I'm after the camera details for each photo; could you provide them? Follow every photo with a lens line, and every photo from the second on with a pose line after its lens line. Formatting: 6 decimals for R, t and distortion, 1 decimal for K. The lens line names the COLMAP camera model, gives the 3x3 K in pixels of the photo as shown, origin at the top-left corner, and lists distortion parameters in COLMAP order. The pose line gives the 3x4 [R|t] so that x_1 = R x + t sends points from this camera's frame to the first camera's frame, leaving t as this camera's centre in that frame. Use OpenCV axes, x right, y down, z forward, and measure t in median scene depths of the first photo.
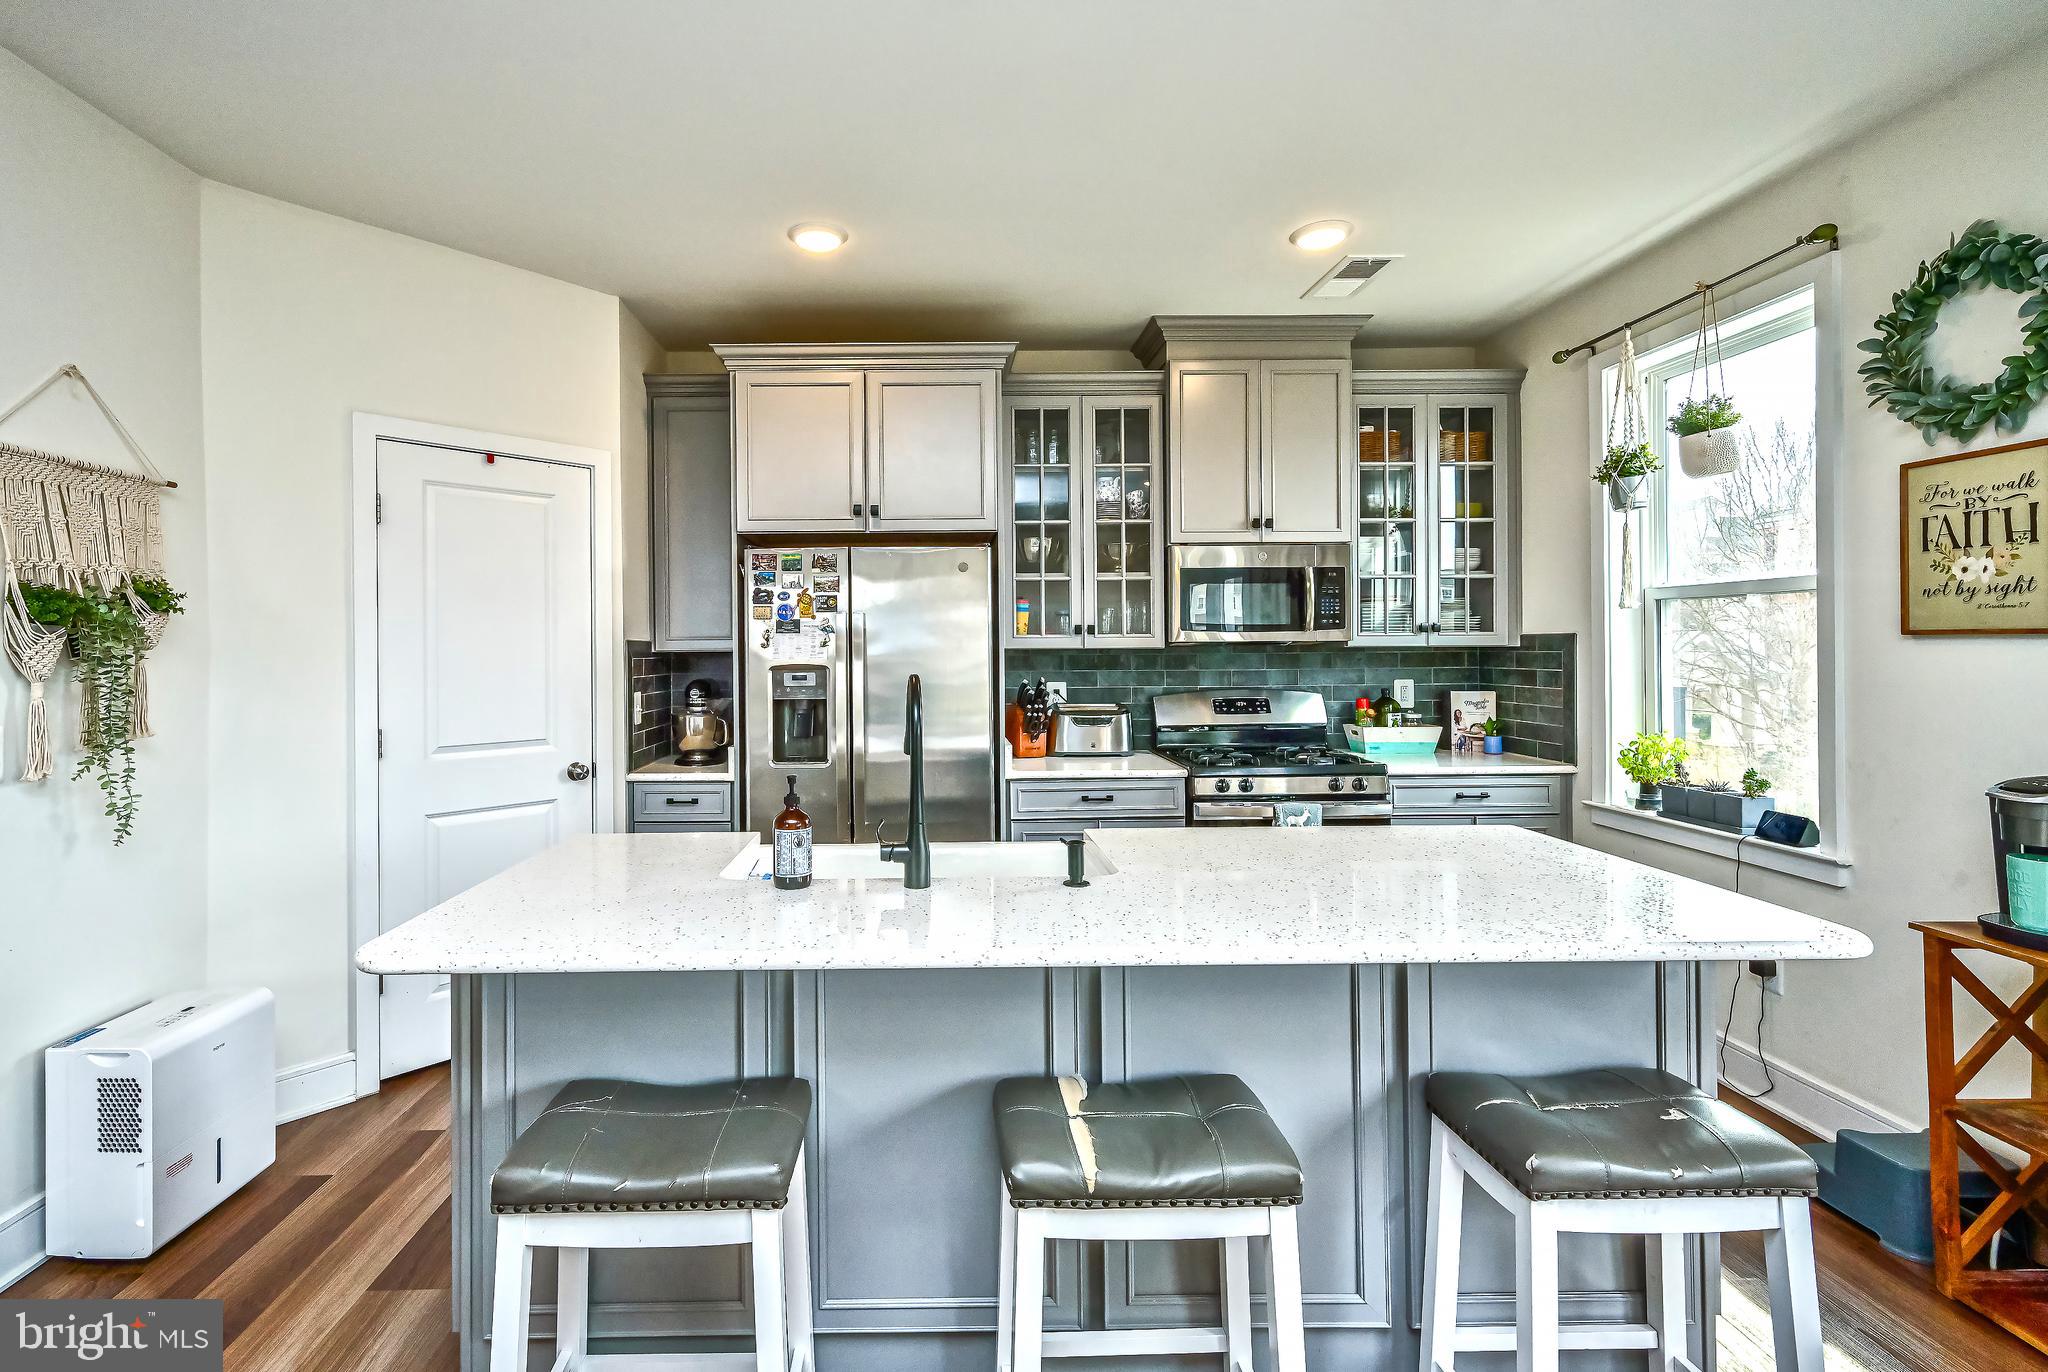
lens RADIAL K [[945.3, 0, 937.0], [0, 945.3, 648.5], [0, 0, 1]] dist [-0.003330, 0.001424]
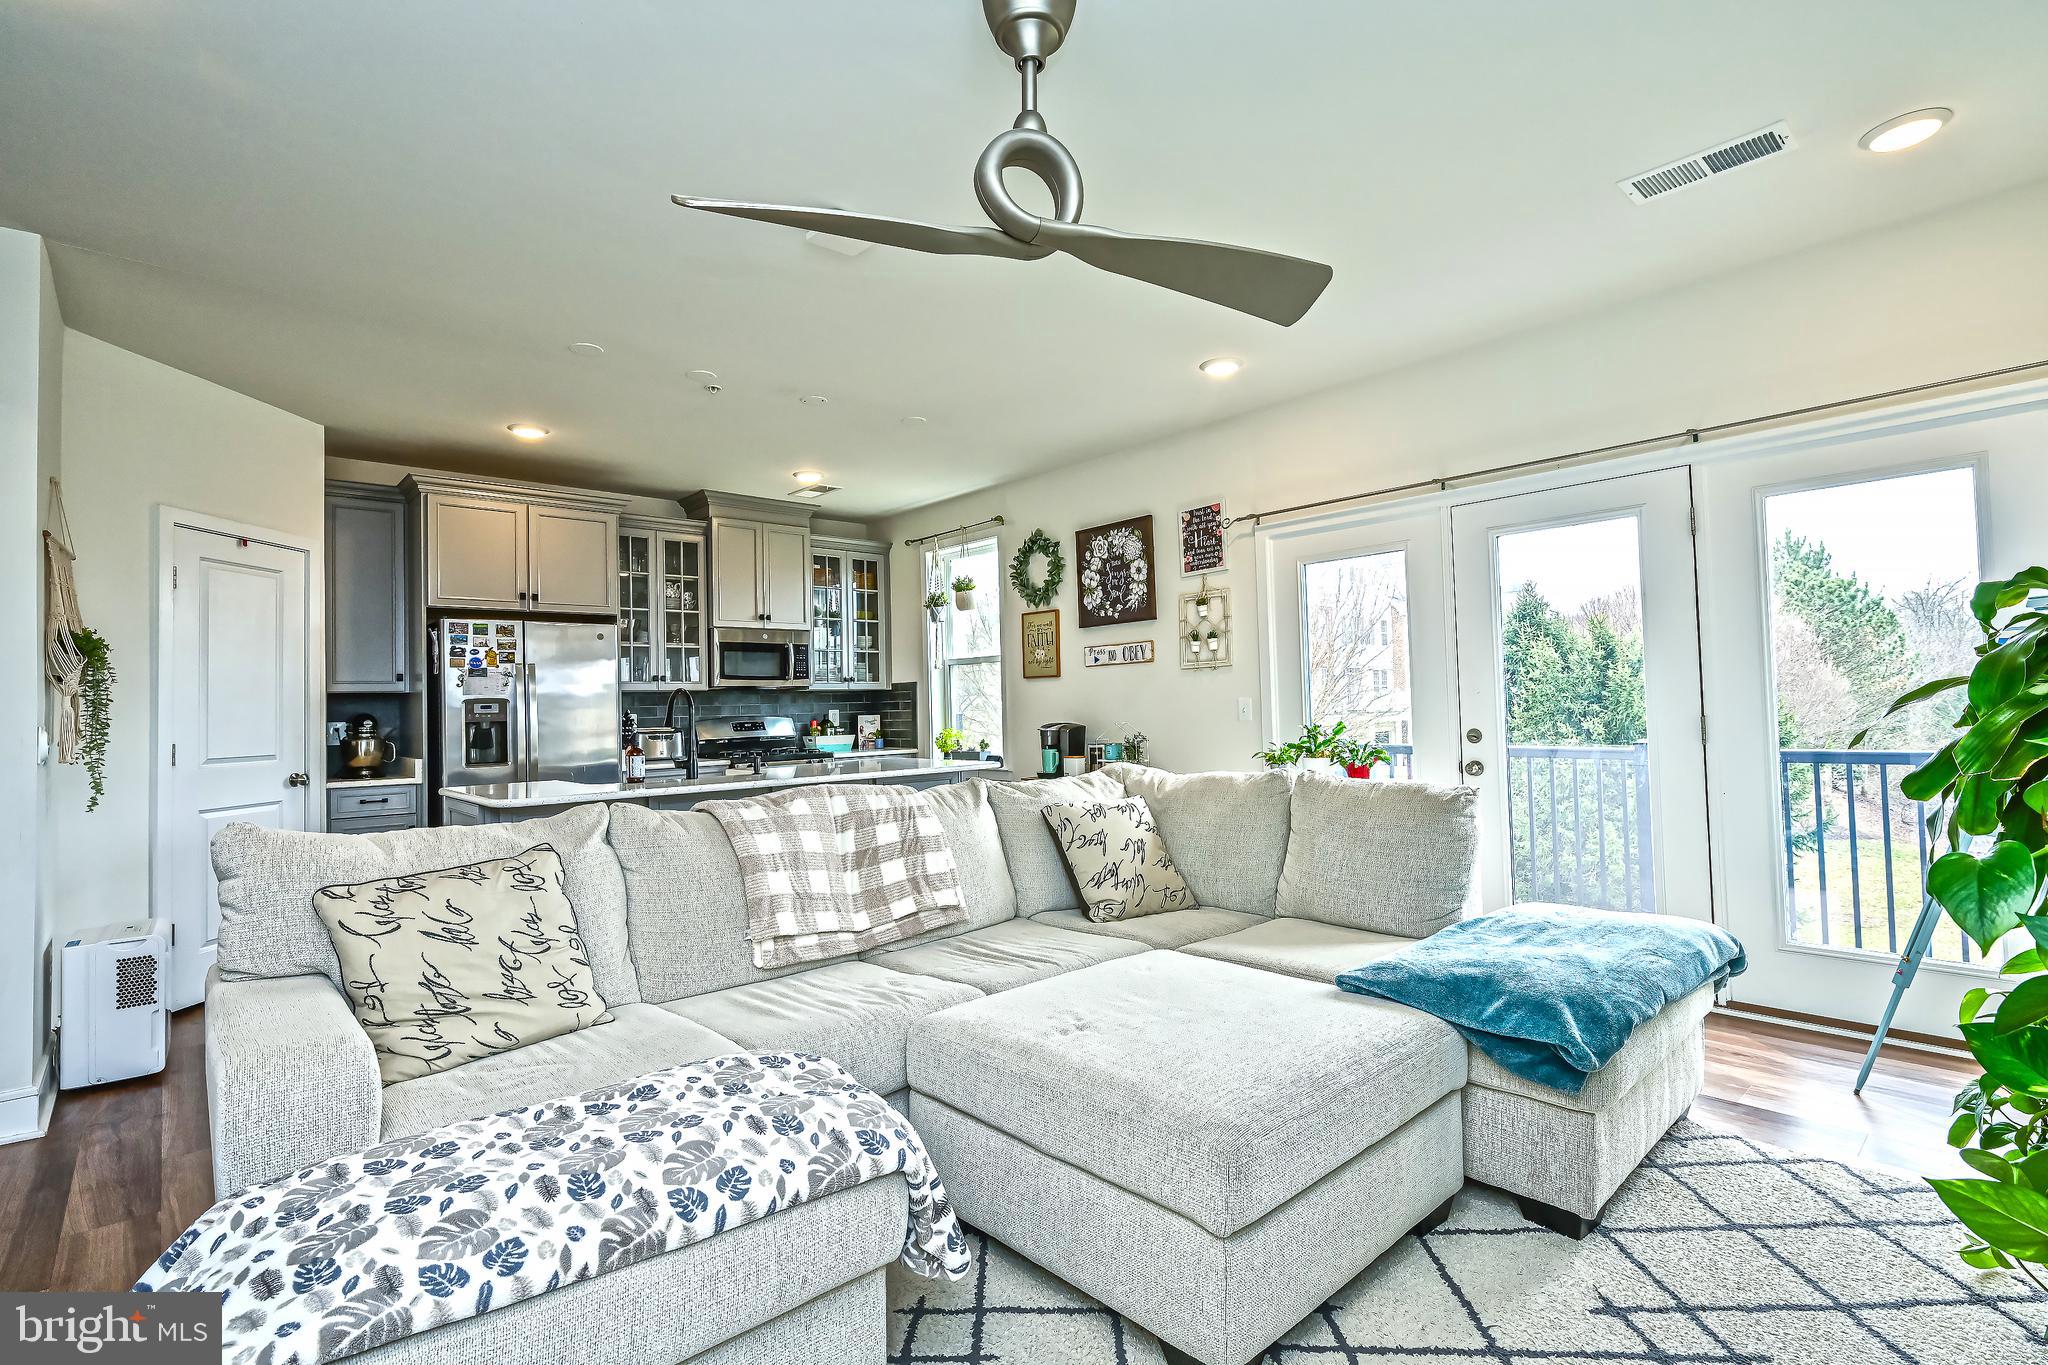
lens RADIAL K [[945.3, 0, 1020.7], [0, 945.3, 680.0], [0, 0, 1]] dist [-0.003330, 0.001424]
pose [[0.751507, 0.008539, 0.659670, -0.482394], [0.018586, 0.999245, -0.034108, 0.053527], [-0.659463, 0.037893, 0.750781, -0.653632]]
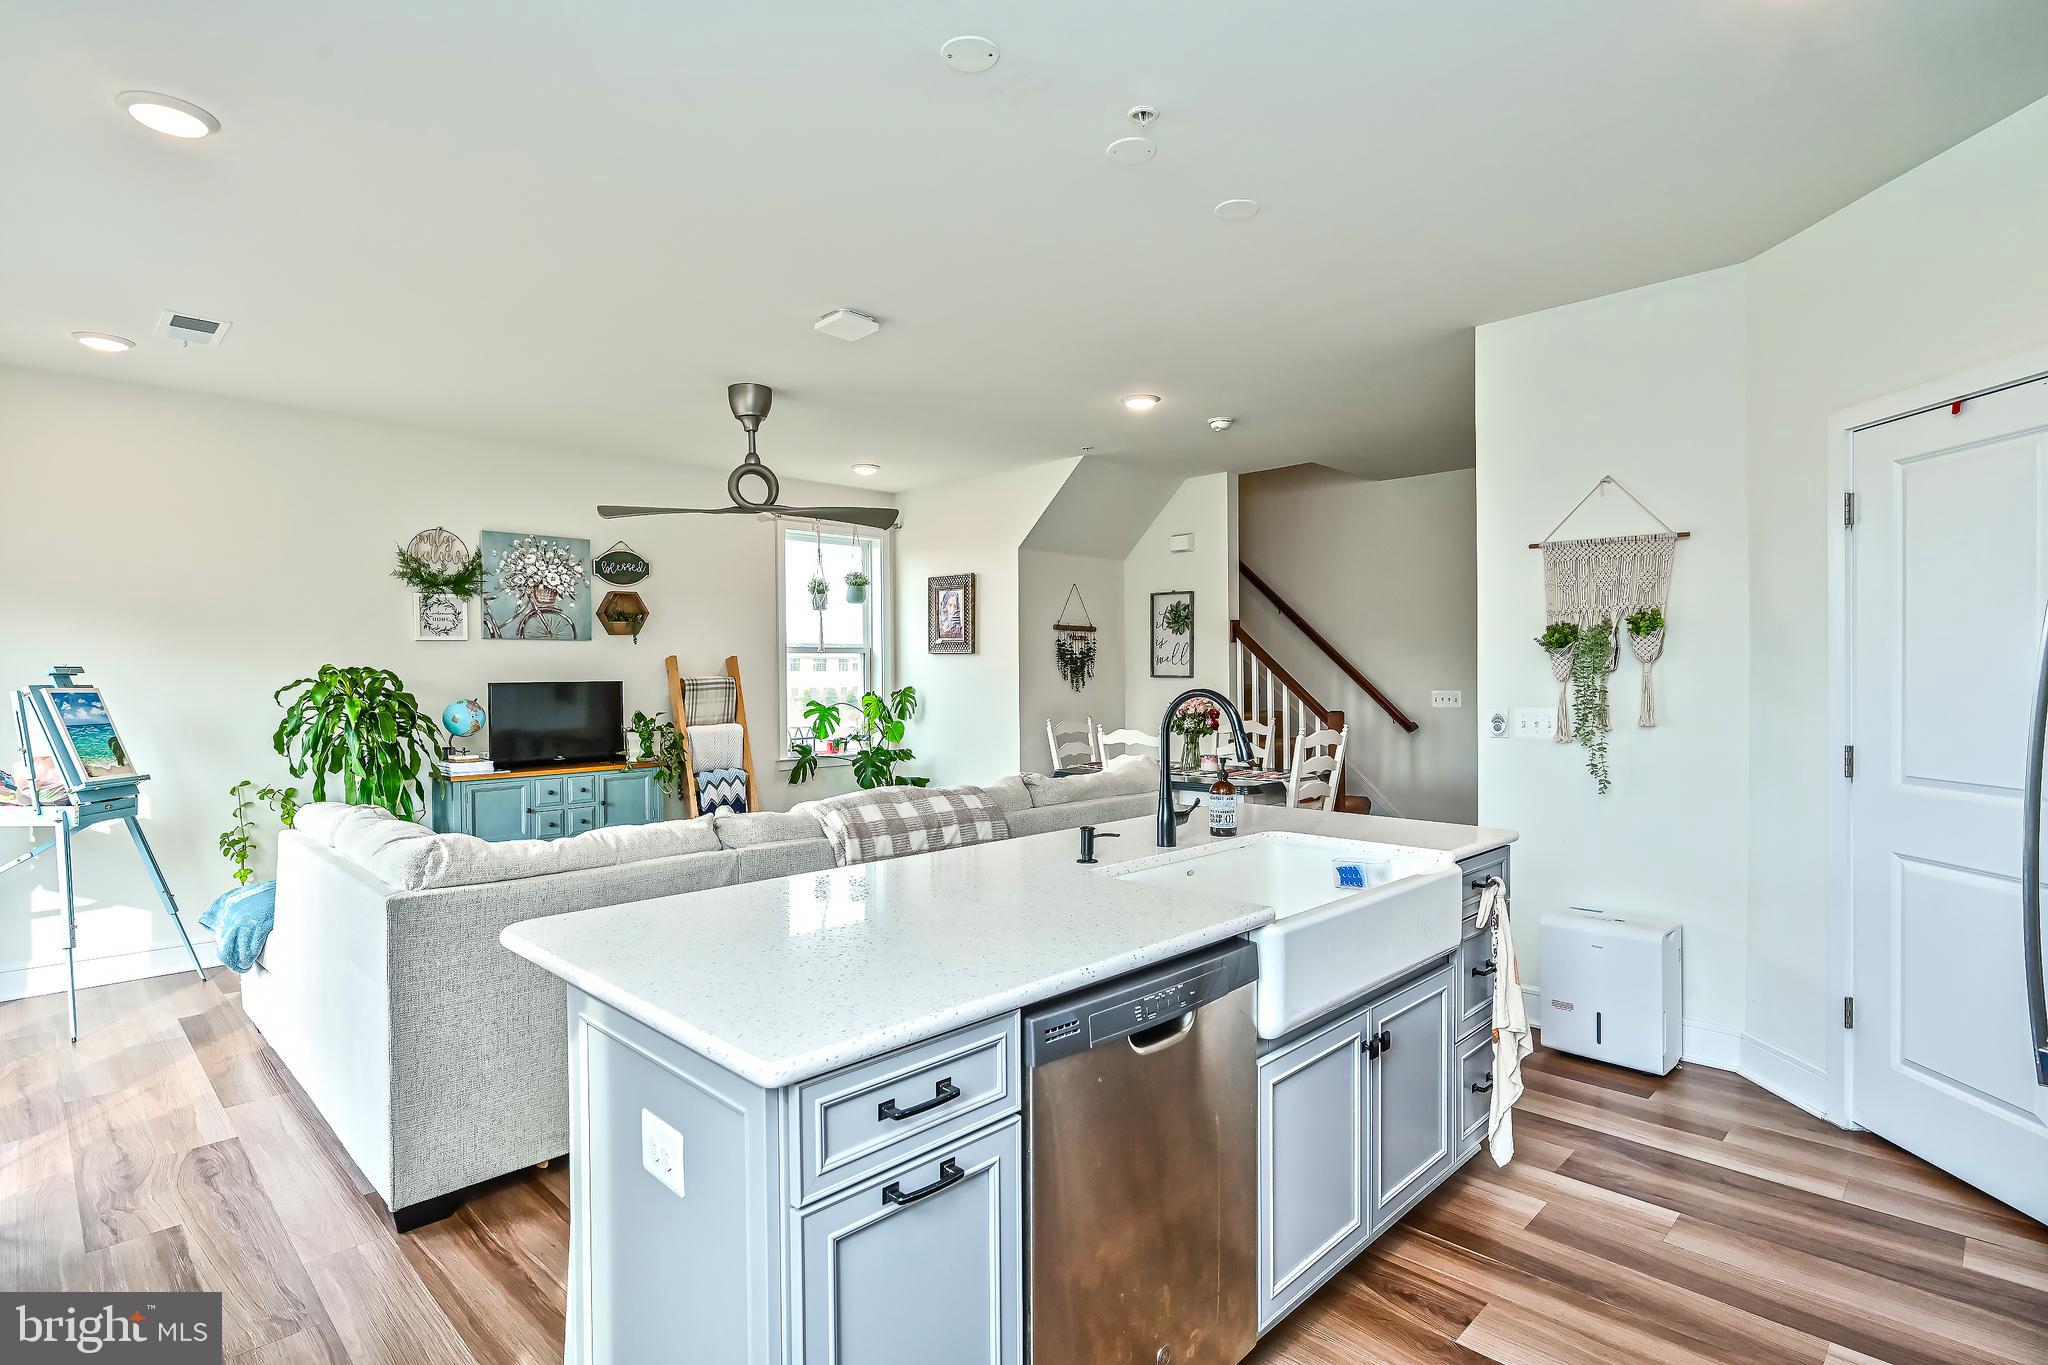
lens RADIAL K [[1013.8, 0, 1036.5], [0, 1013.8, 684.3], [0, 0, 1]] dist [0.002696, 0.000599]
pose [[-0.706648, 0.021895, -0.707226, 0.575515], [0.013362, 0.999756, 0.017601, -0.002927], [0.707439, 0.002988, -0.706768, 0.964351]]
